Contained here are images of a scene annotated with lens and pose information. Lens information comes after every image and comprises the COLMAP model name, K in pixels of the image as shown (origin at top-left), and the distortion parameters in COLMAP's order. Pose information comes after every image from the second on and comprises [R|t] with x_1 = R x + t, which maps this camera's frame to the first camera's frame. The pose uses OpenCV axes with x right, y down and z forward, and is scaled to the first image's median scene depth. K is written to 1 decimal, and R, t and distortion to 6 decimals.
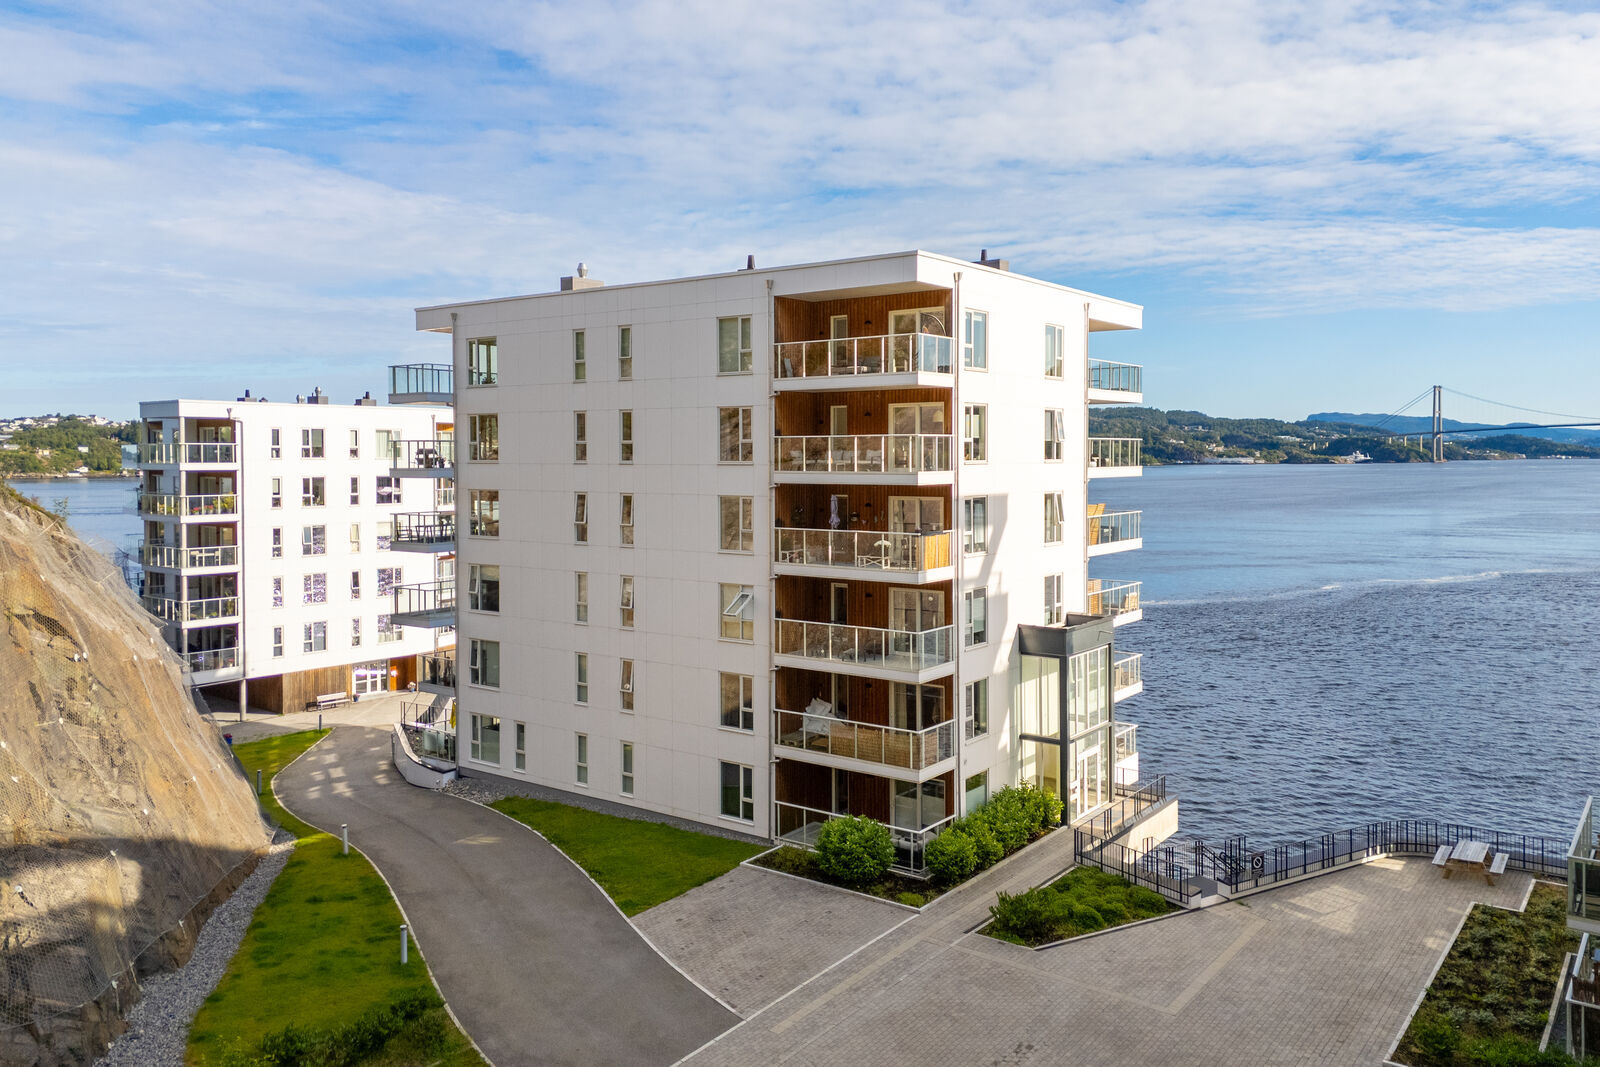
lens RADIAL K [[1230.1, 0, 804.9], [0, 1230.1, 503.3], [0, 0, 1]] dist [0.041518, -0.001451]
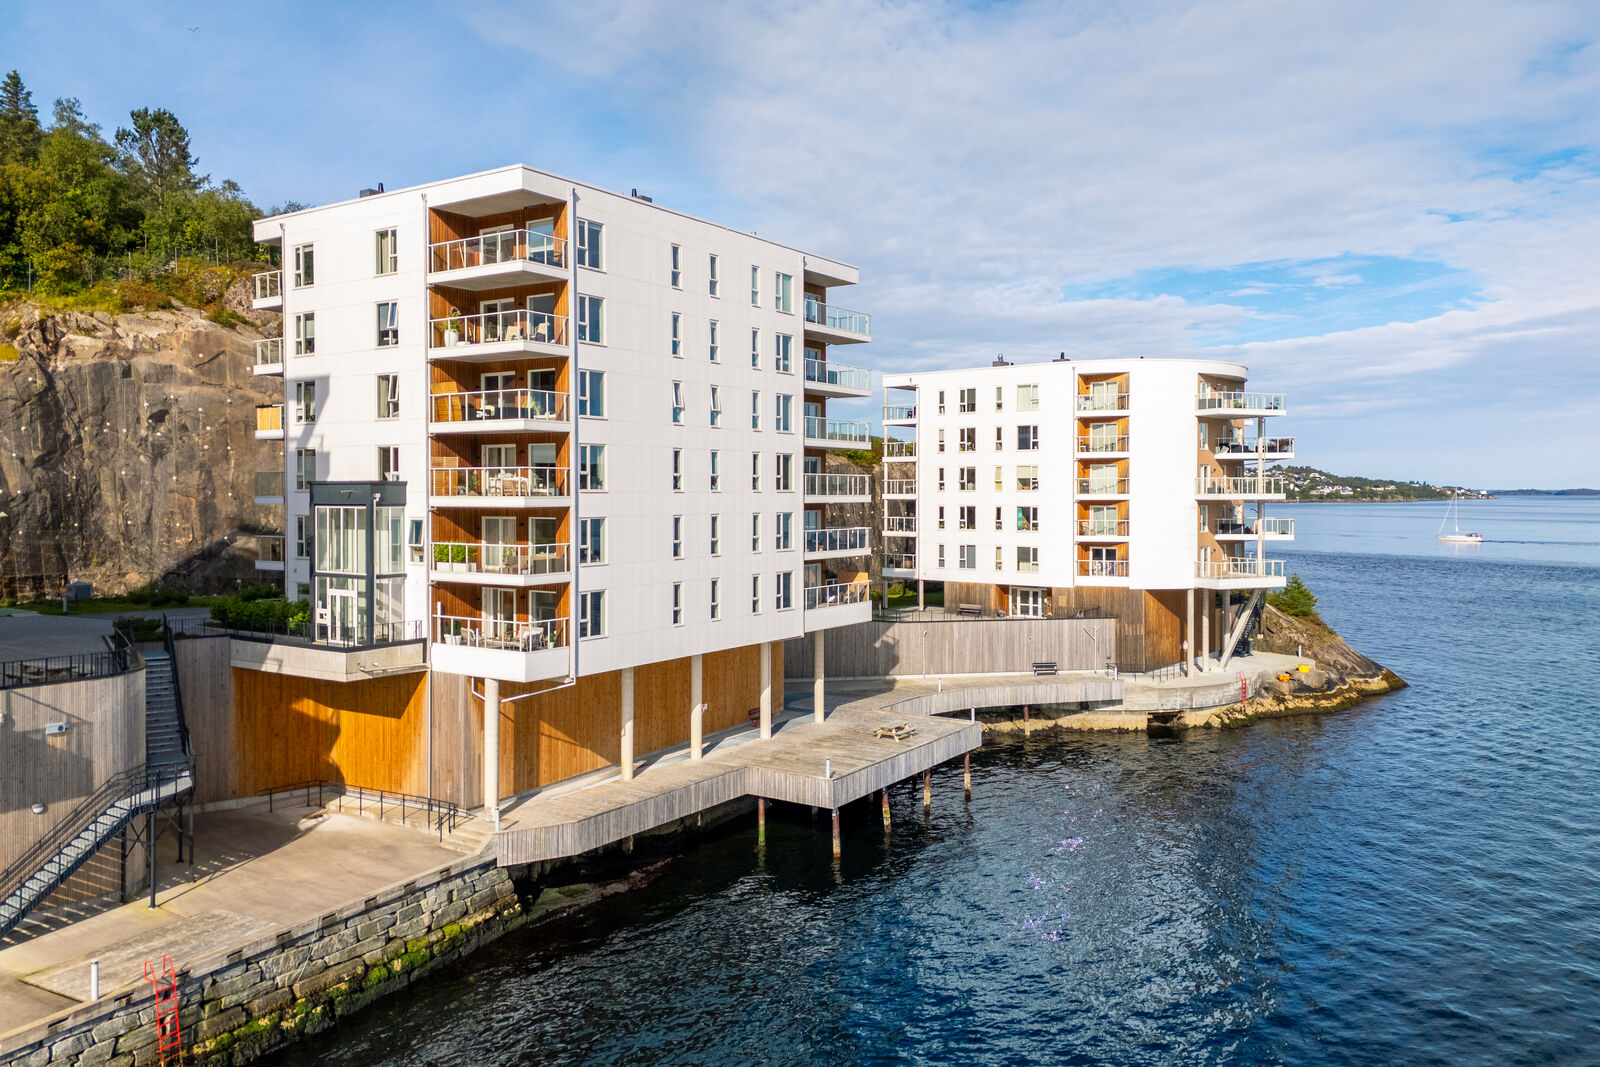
lens RADIAL K [[1170.6, 0, 800.0], [0, 1170.6, 533.5], [0, 0, 1]] dist [0.085260, -0.104296]
pose [[0.027773, 0.036834, -0.998935, 0.902841], [-0.041795, 0.998490, 0.035656, 0.057824], [0.998740, 0.040760, 0.029270, 0.924885]]
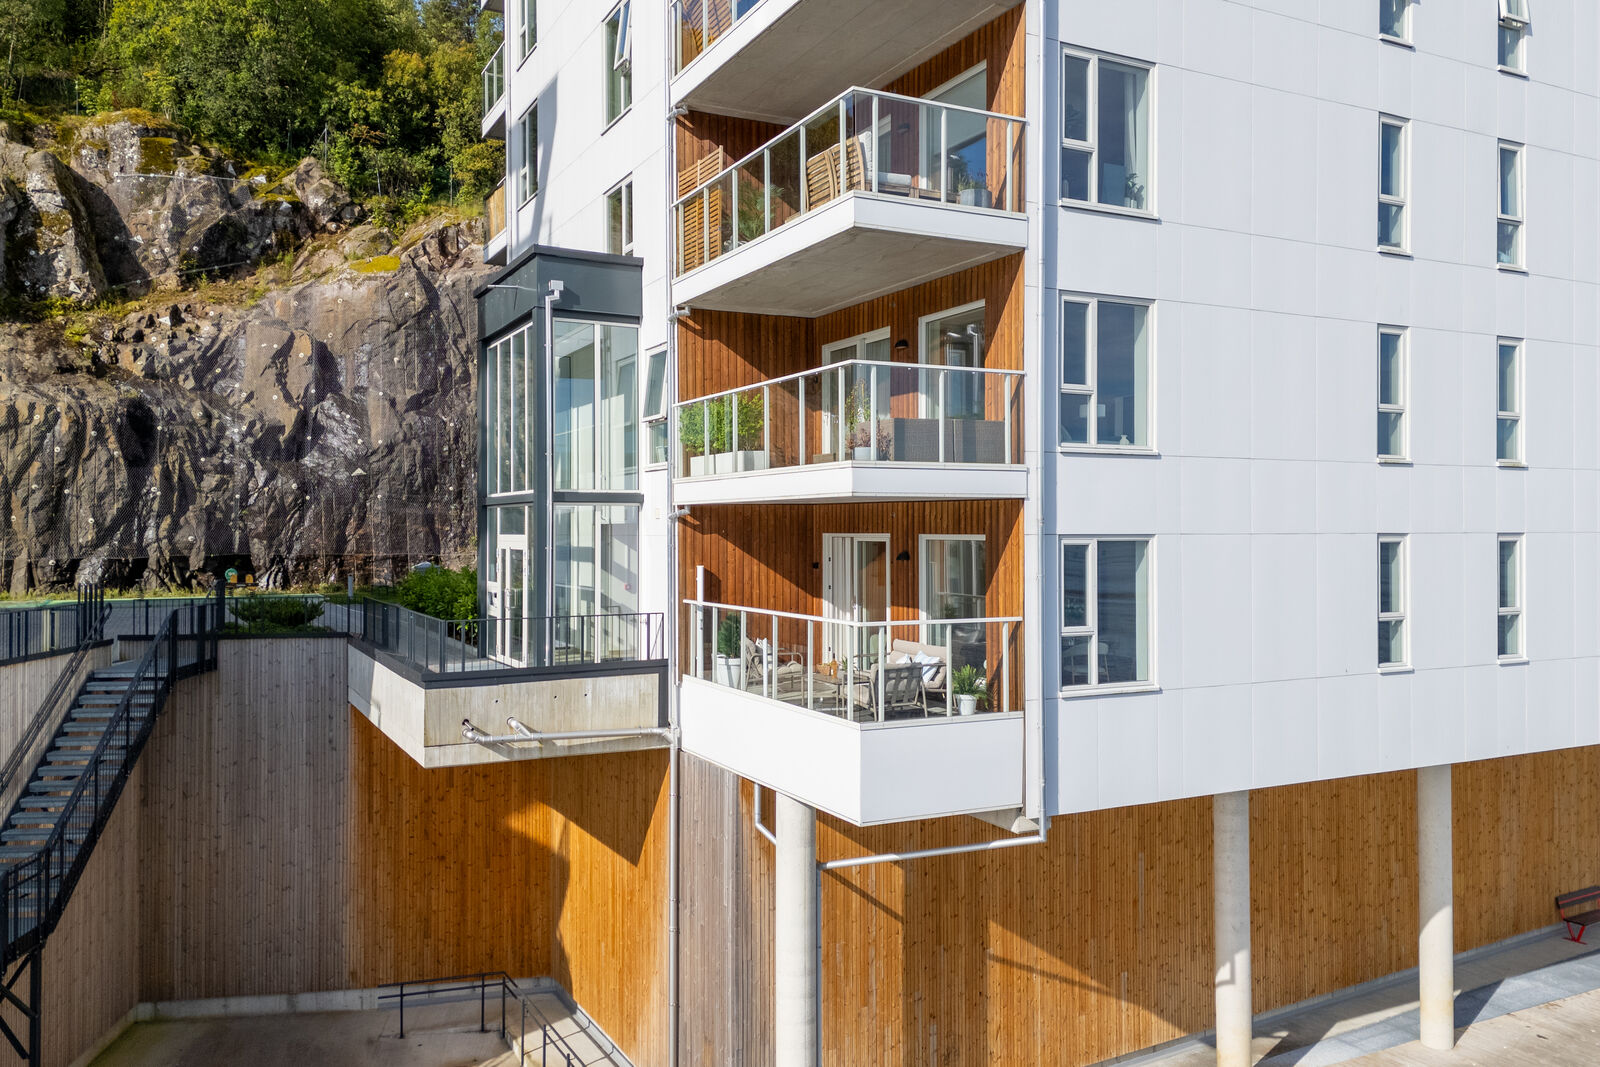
lens RADIAL K [[1230.1, 0, 804.9], [0, 1230.1, 503.3], [0, 0, 1]] dist [0.041518, -0.001451]
pose [[-0.443574, -0.017025, -0.896076, 0.403058], [-0.037345, 0.999302, -0.000499, 0.121544], [0.895459, 0.033243, -0.443900, 0.871423]]
